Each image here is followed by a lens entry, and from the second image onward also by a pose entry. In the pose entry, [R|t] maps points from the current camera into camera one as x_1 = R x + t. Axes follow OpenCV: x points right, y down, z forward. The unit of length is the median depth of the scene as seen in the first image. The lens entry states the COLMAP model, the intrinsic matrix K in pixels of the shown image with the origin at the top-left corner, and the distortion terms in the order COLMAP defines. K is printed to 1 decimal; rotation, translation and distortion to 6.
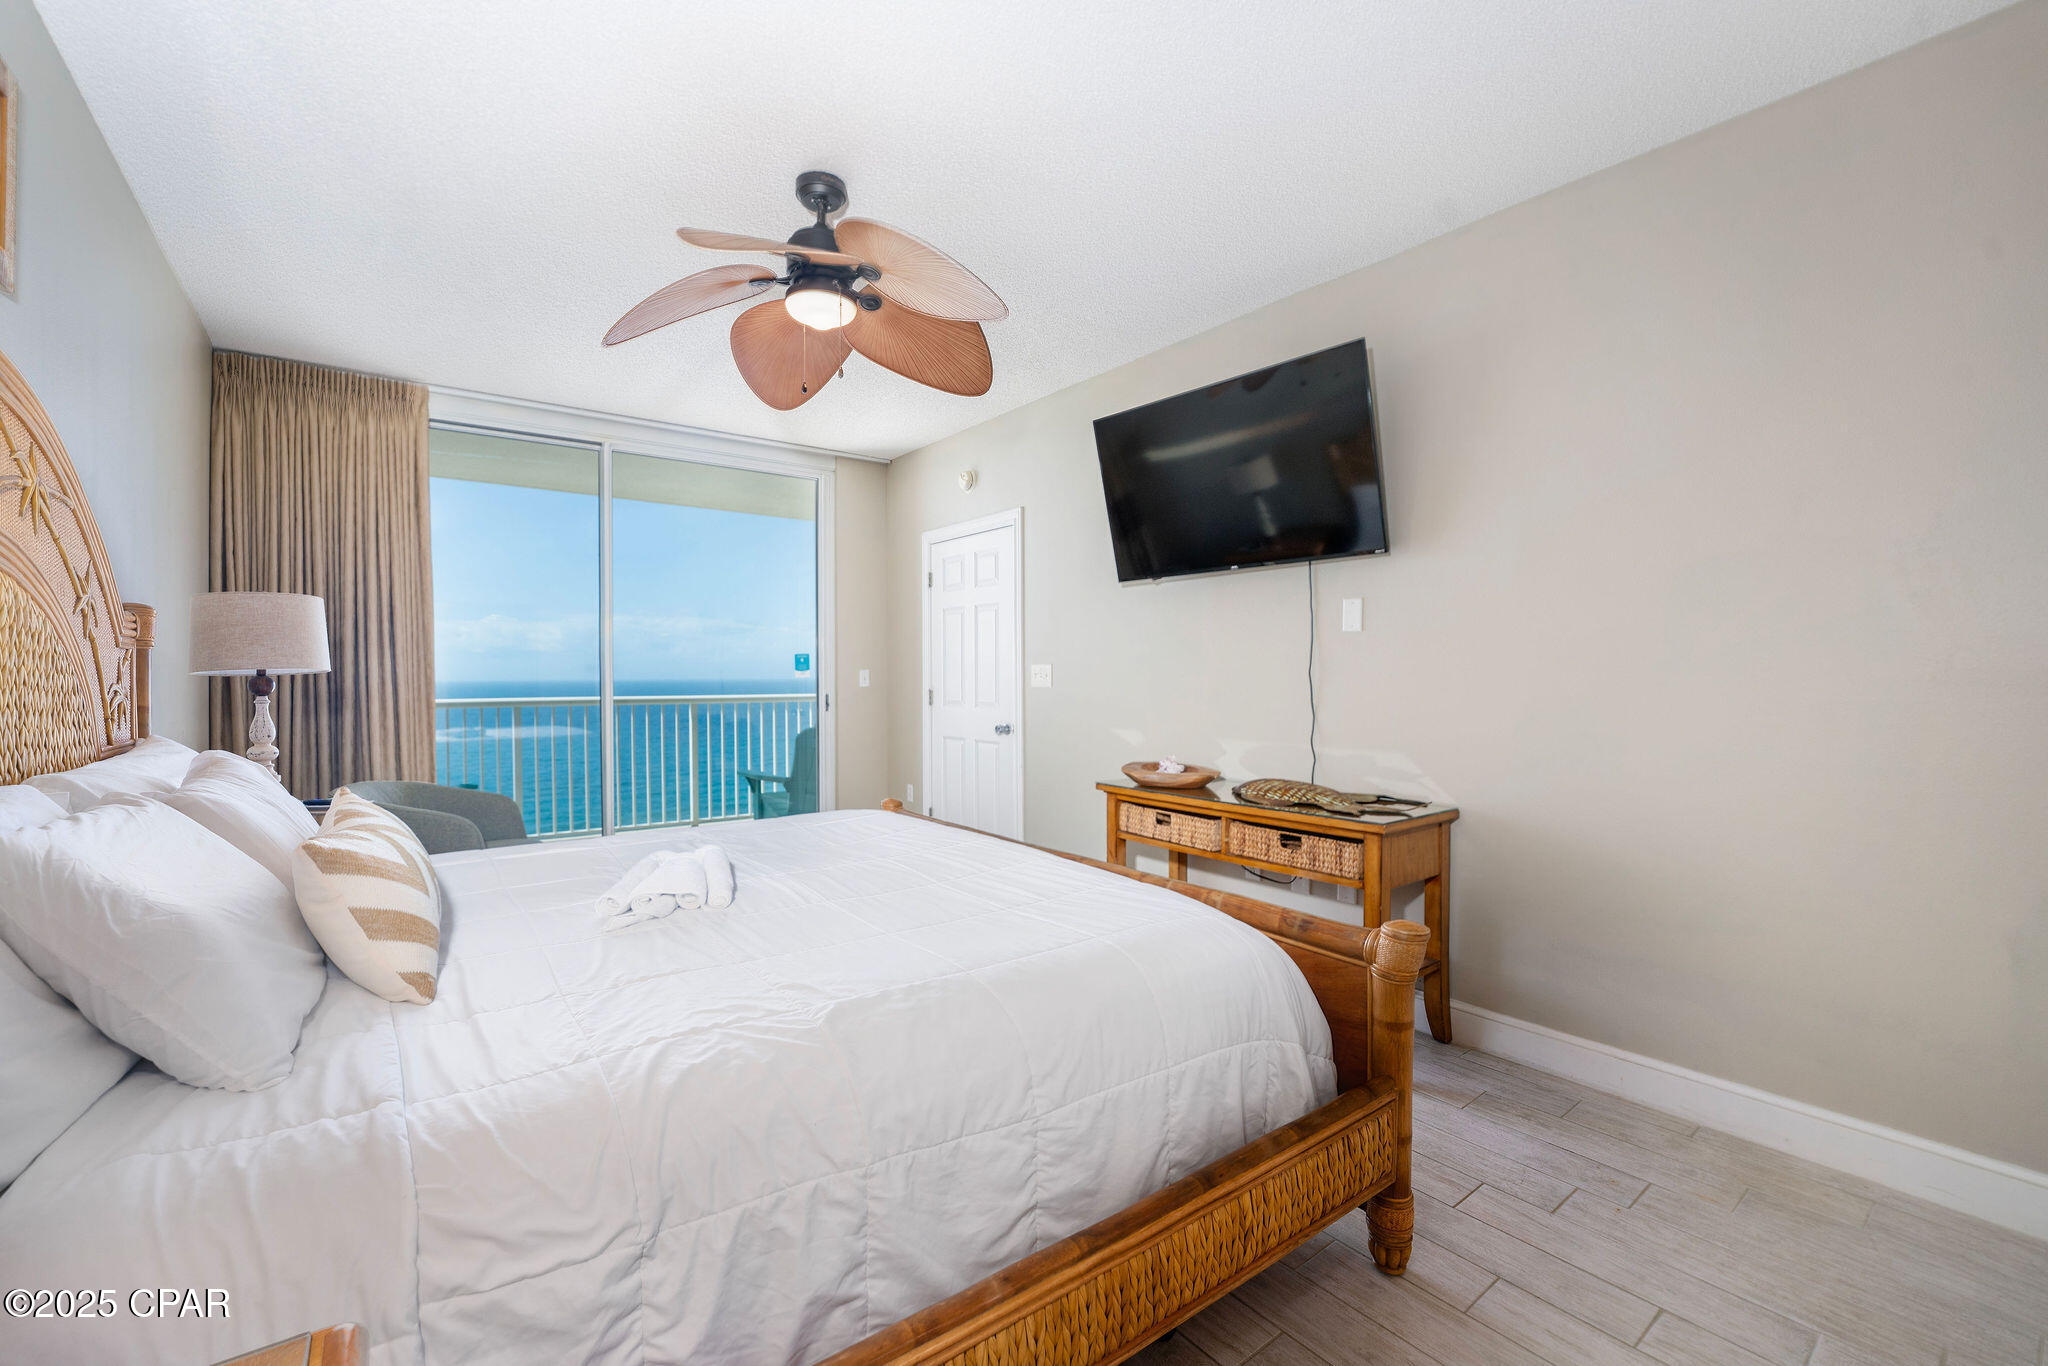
lens RADIAL K [[852.5, 0, 1023.0], [0, 852.5, 675.7], [0, 0, 1]] dist [-0.016442, 0.000009]
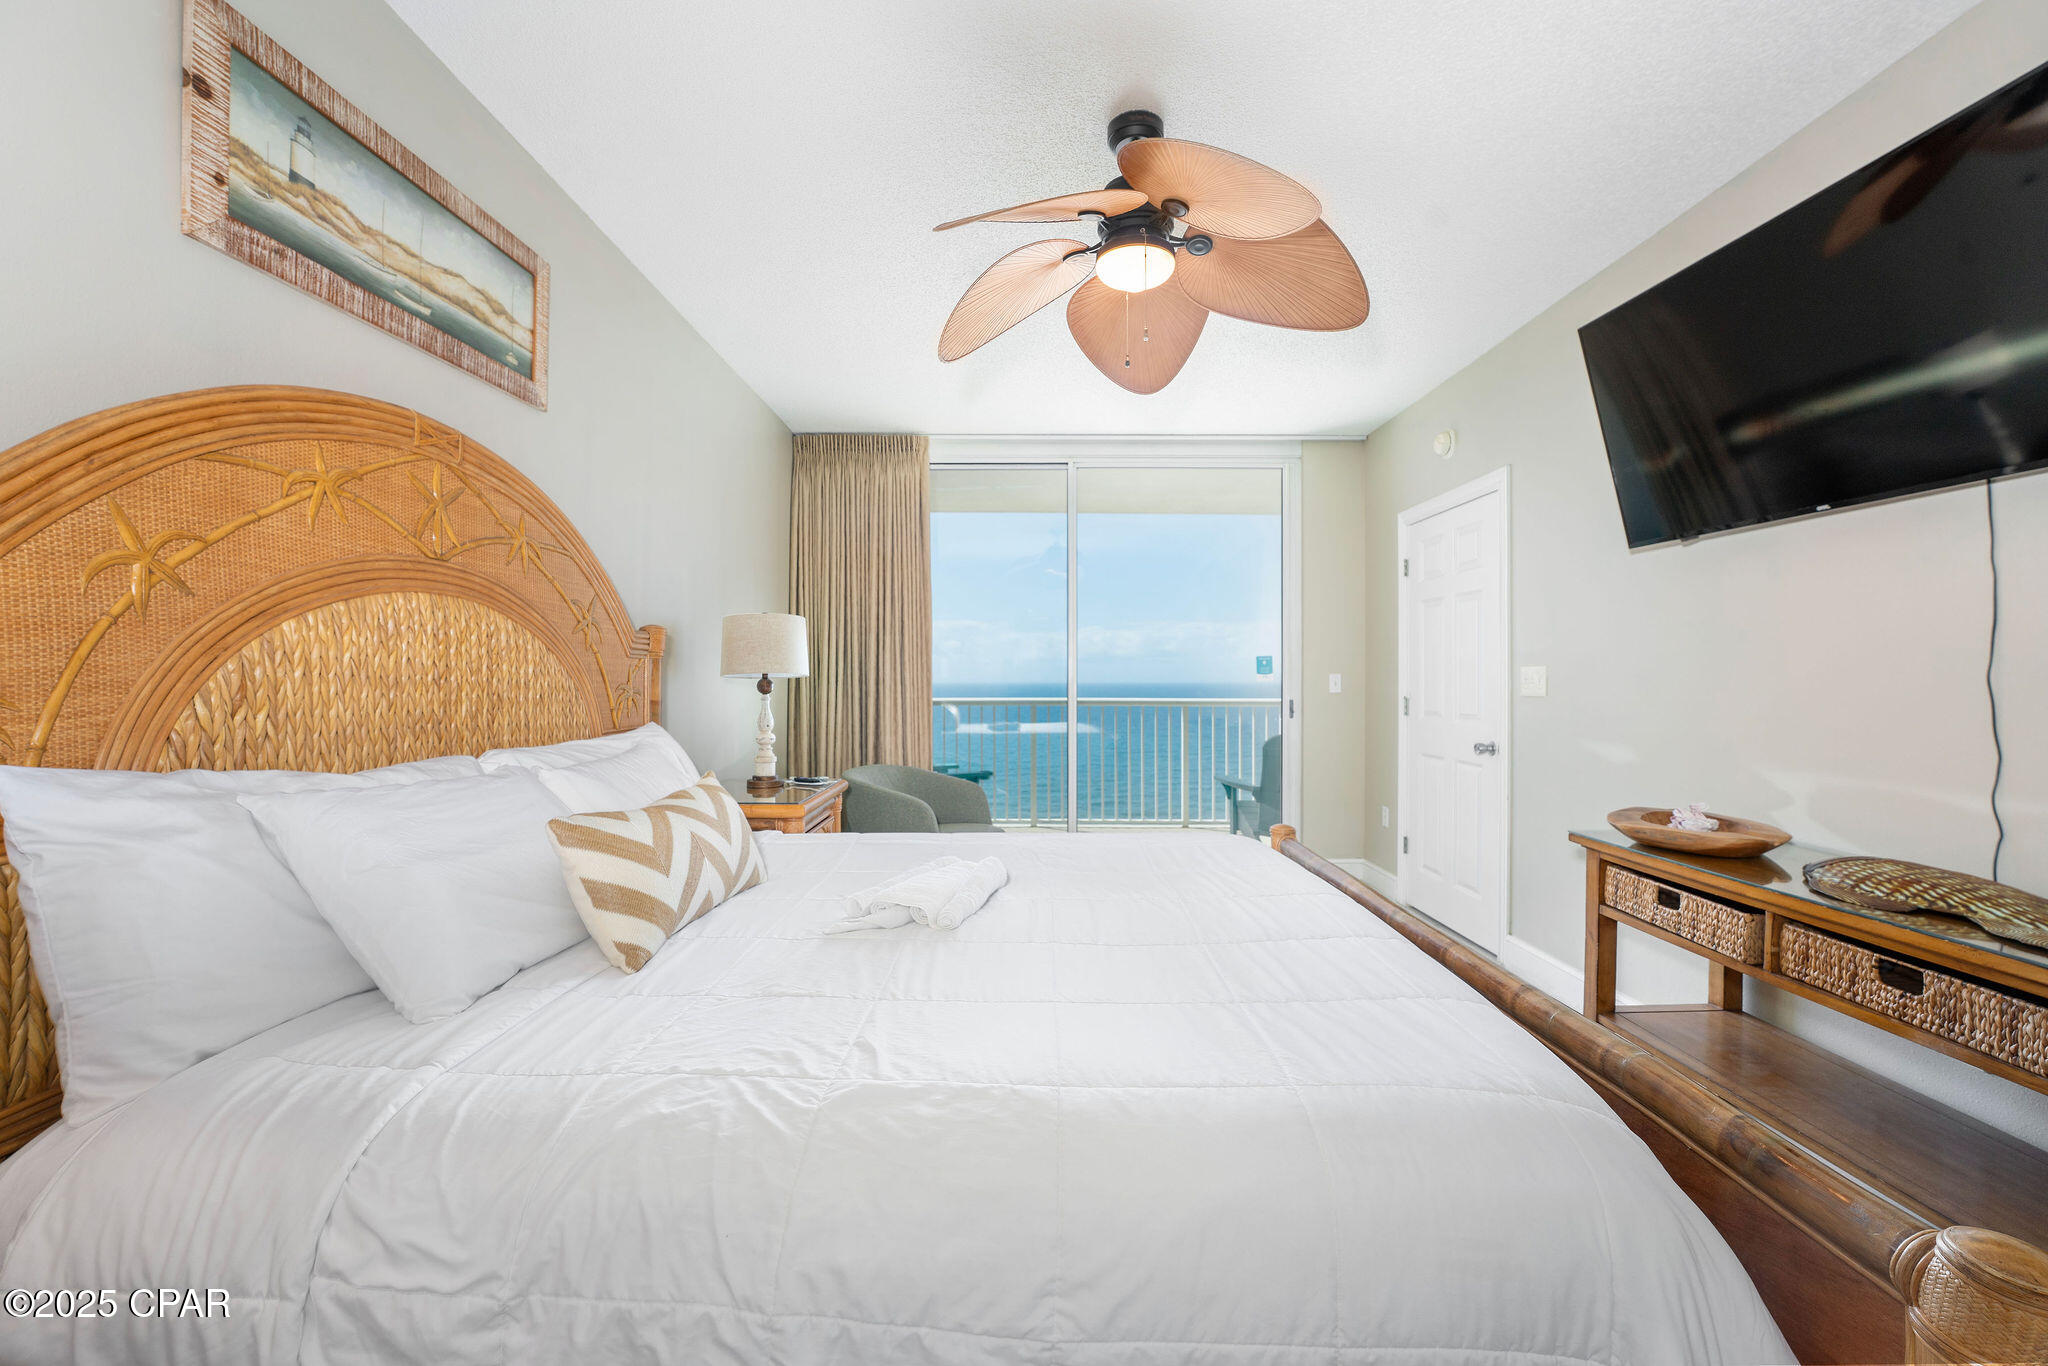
lens RADIAL K [[838.4, 0, 1020.1], [0, 838.4, 678.6], [0, 0, 1]] dist [-0.036762, 0.006977]
pose [[0.792441, 0.003769, -0.609937, 0.159438], [-0.003825, 0.999992, 0.001210, -0.001953], [0.609936, 0.001374, 0.792449, 0.192133]]
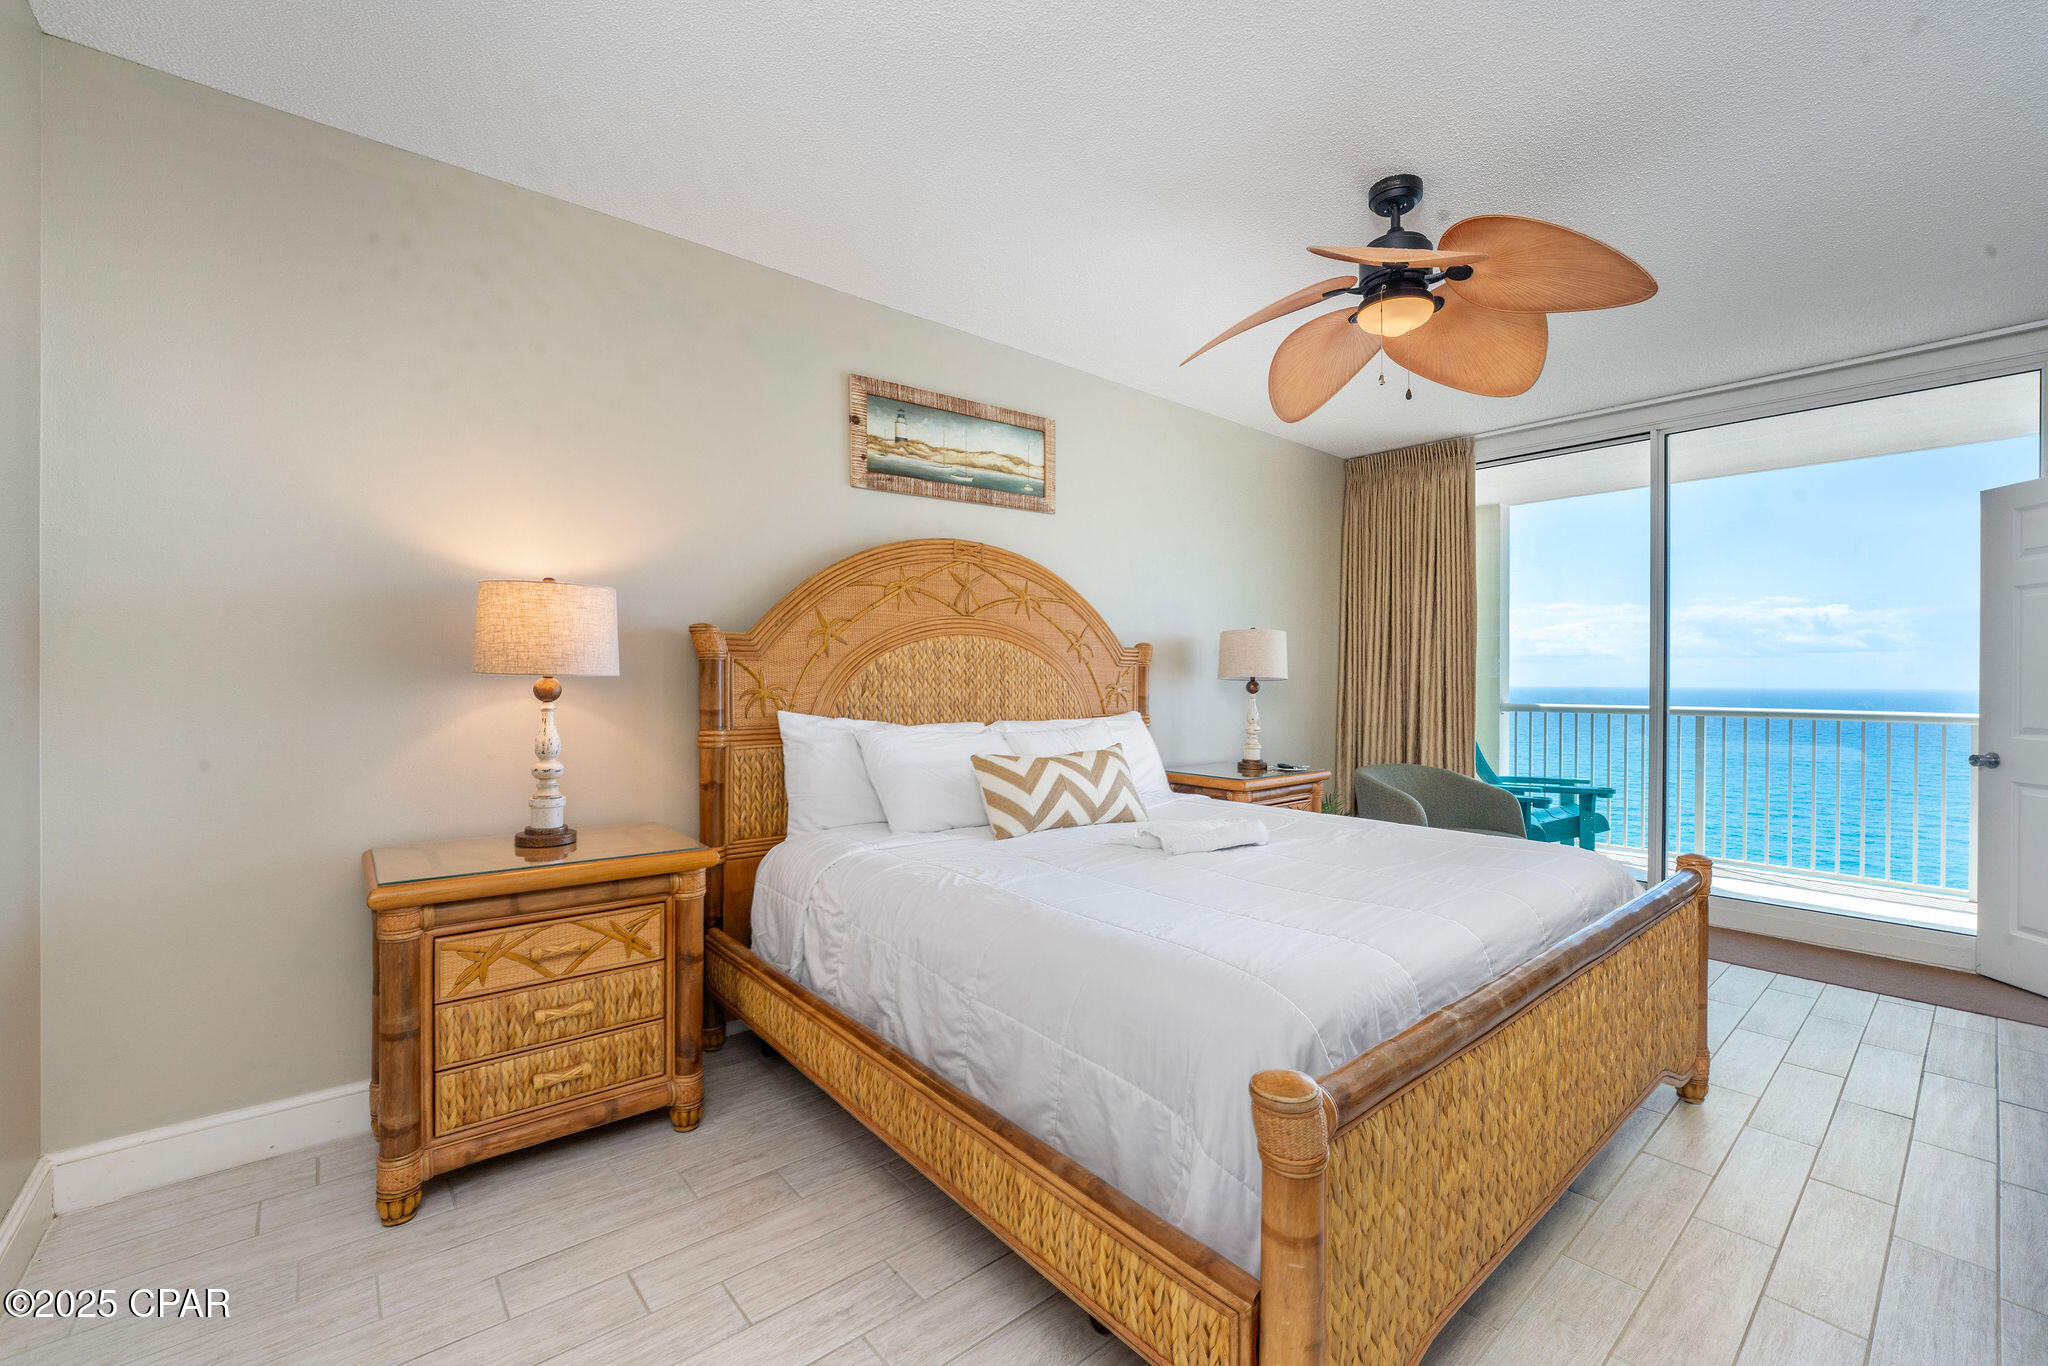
lens RADIAL K [[834.2, 0, 1024.0], [0, 834.2, 683.0], [0, 0, 1]] dist [-0.001766, -0.000307]
pose [[0.061574, 0.008830, -0.998063, 0.562209], [-0.005802, 0.999947, 0.008489, -0.005827], [0.998086, 0.005269, 0.061622, 0.401868]]
